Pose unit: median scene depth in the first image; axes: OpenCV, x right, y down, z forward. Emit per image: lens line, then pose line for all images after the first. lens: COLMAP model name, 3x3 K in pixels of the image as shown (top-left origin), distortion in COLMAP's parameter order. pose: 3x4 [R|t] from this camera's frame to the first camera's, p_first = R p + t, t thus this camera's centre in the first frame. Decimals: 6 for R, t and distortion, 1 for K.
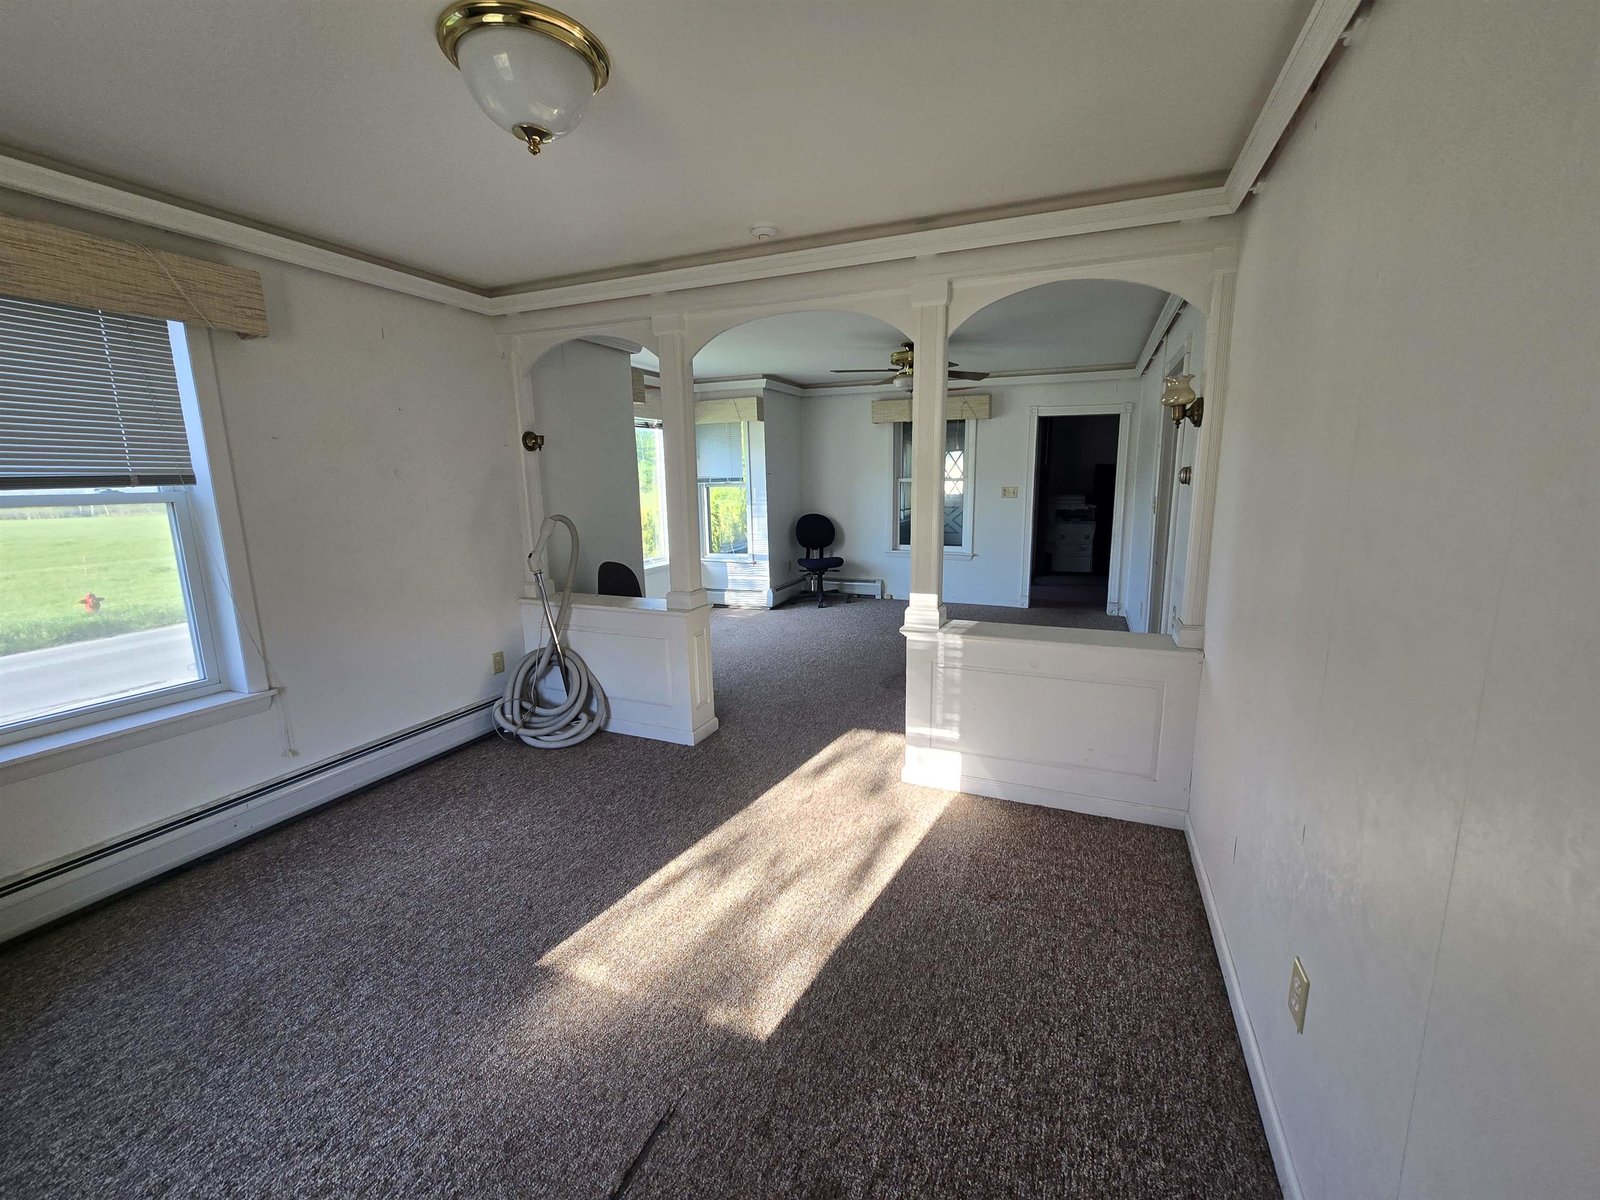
lens RADIAL K [[648.1, 0, 810.2], [0, 648.1, 600.8], [0, 0, 1]] dist [-0.002265, 0.000737]
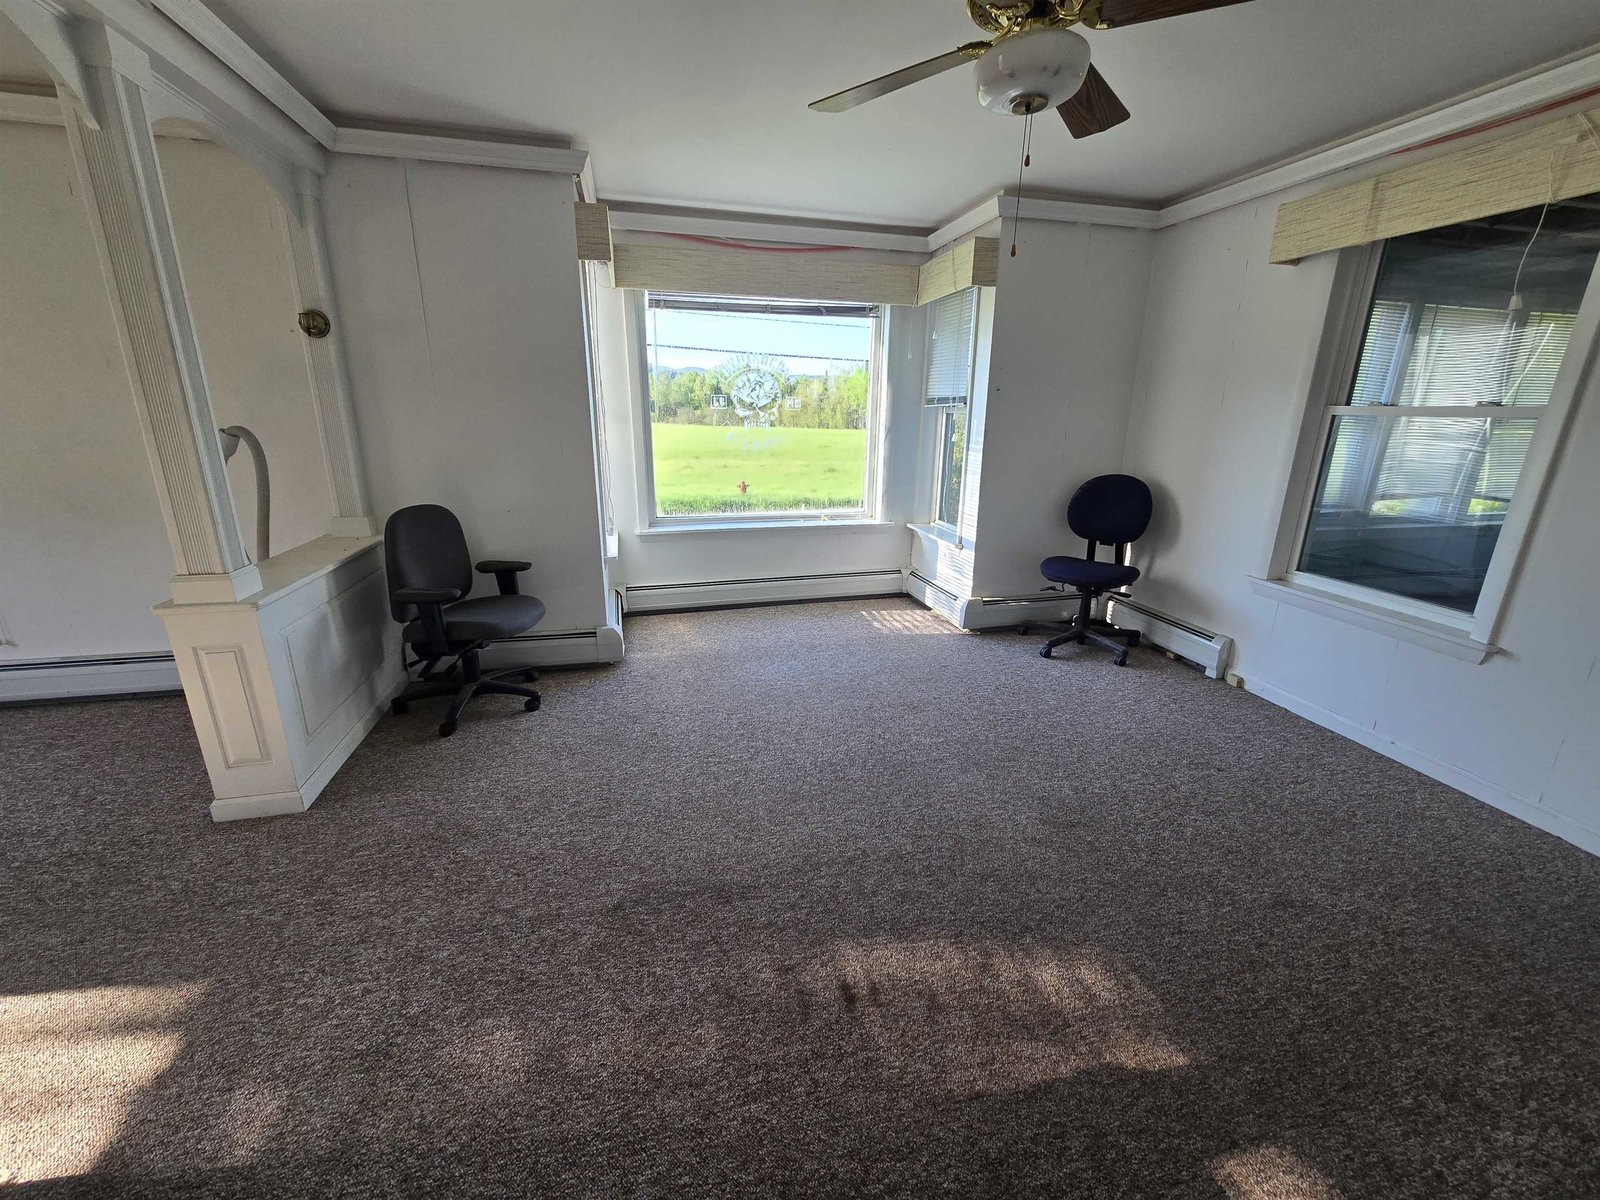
lens RADIAL K [[648.1, 0, 806.5], [0, 648.1, 598.9], [0, 0, 1]] dist [-0.002265, 0.000737]
pose [[0.598451, 0.249129, -0.761440, 0.604403], [-0.175266, 0.968112, 0.178999, -0.198193], [0.781753, 0.026333, 0.623032, 1.125201]]
